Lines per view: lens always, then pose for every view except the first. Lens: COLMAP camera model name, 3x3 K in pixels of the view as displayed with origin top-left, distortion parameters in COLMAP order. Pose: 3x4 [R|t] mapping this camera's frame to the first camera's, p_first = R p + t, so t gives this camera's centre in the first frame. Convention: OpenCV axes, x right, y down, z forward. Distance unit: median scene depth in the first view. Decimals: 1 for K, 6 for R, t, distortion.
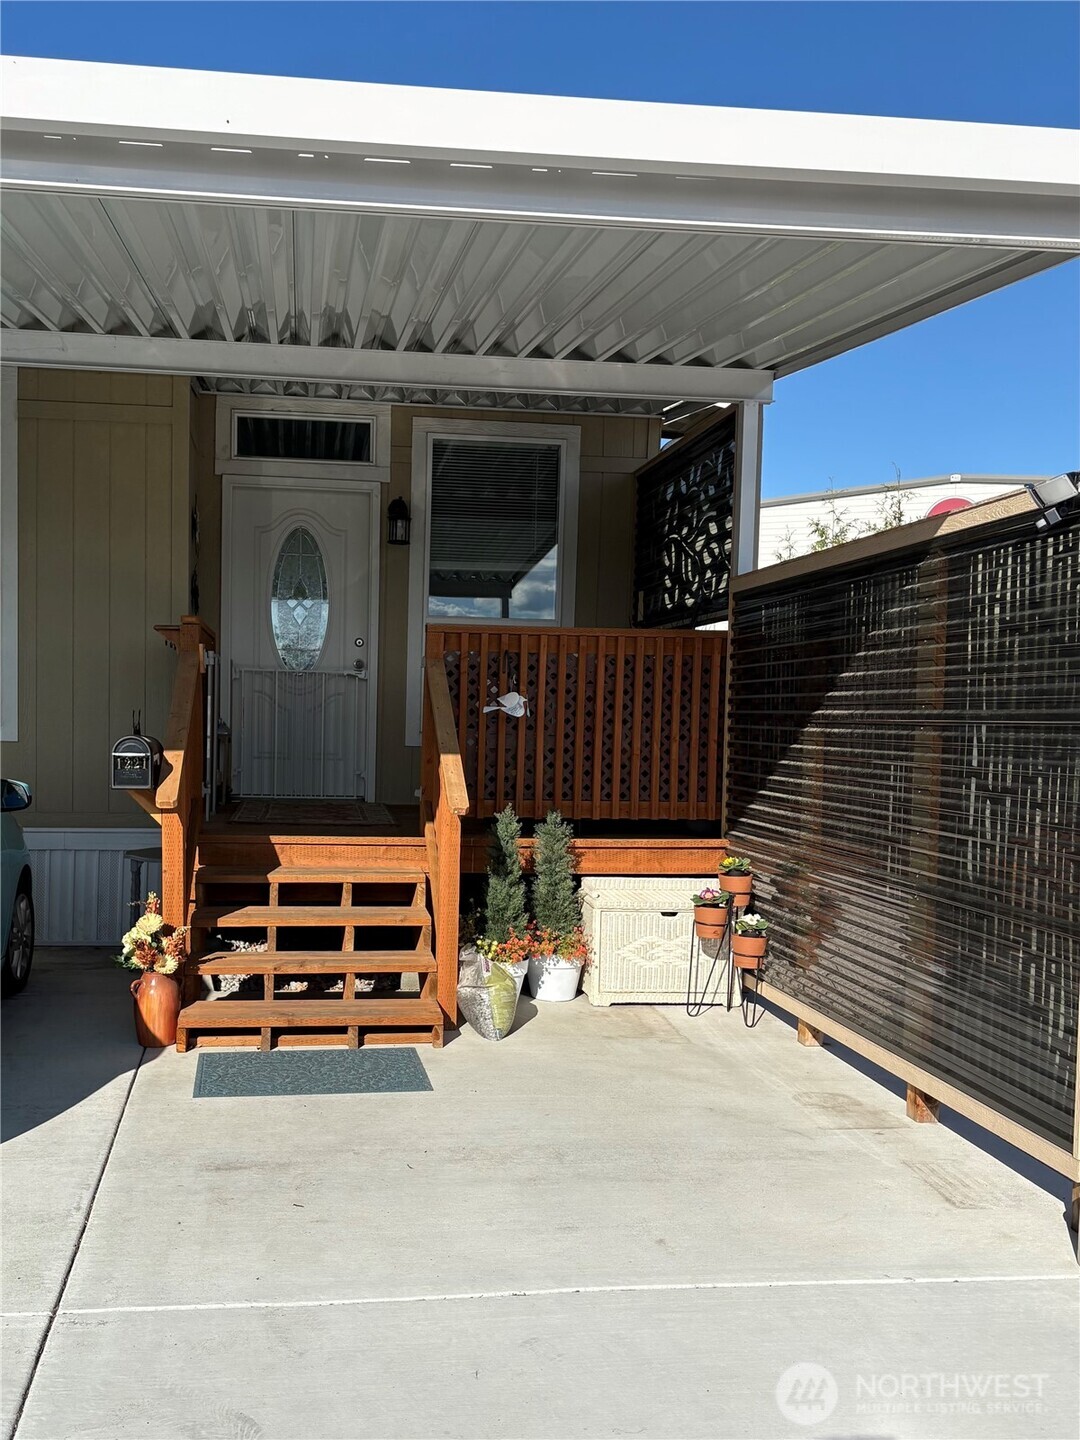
lens RADIAL K [[1072.5, 0, 540.0], [0, 1072.5, 720.0], [0, 0, 1]] dist [-0.000173, -0.000605]
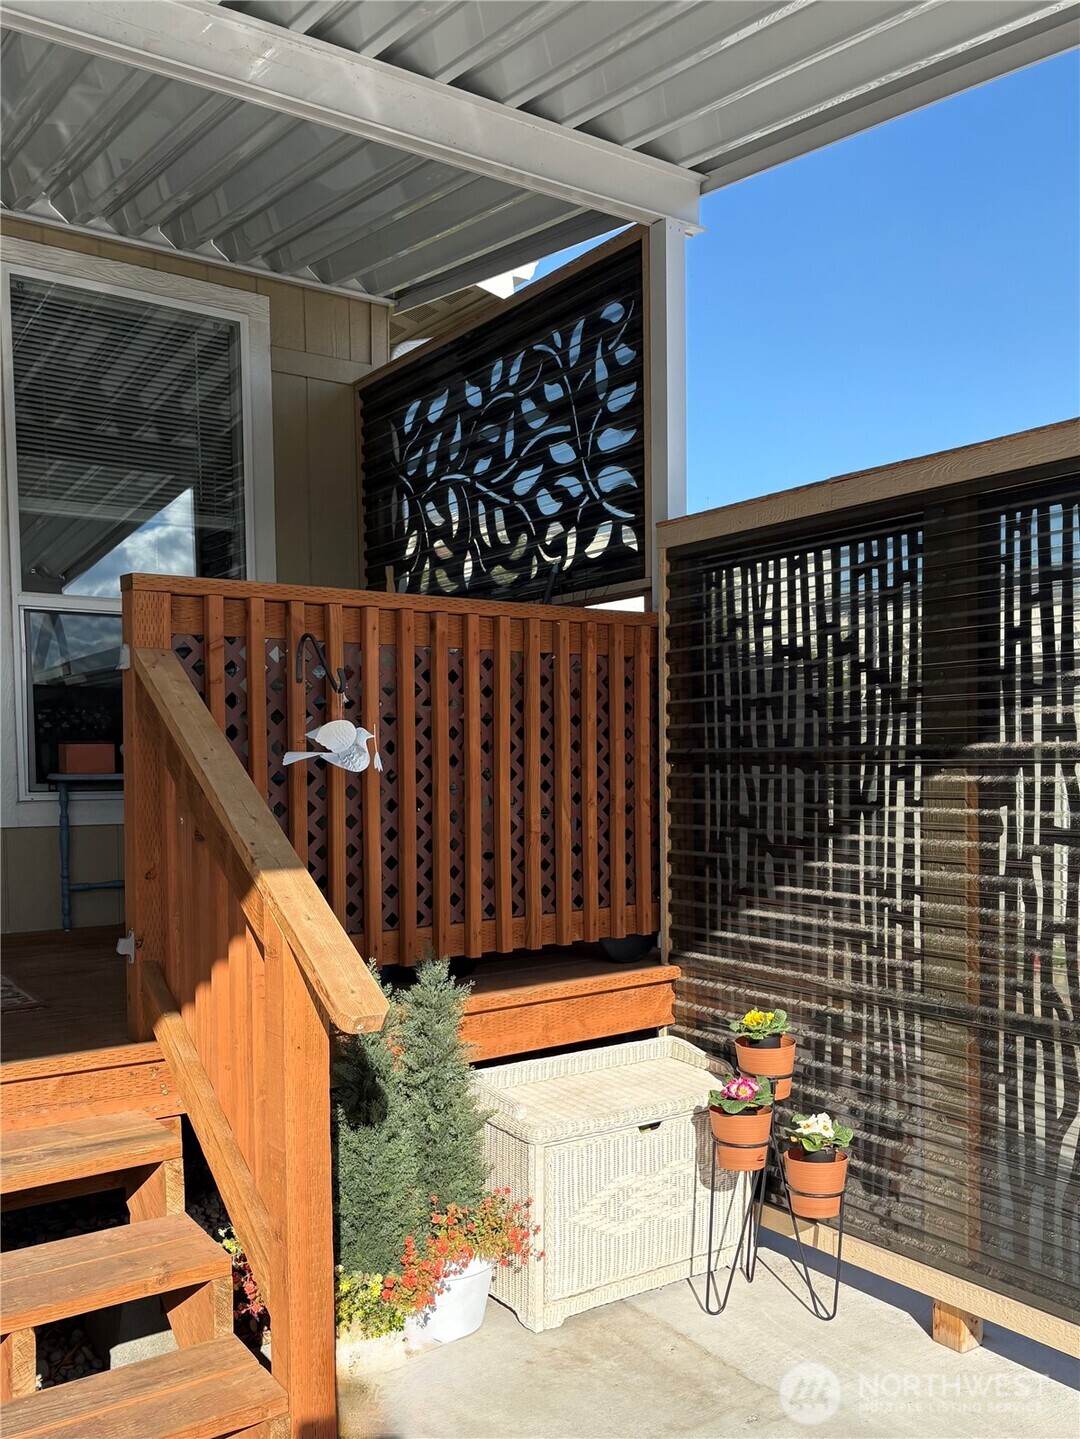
lens RADIAL K [[1075.9, 0, 541.2], [0, 1075.9, 816.1], [0, 0, 1]] dist [0.013216, -0.001778]
pose [[0.903583, -0.049845, 0.425503, -0.138373], [0.026502, 0.997810, 0.060609, -0.009354], [-0.427592, -0.043488, 0.902925, 0.485197]]
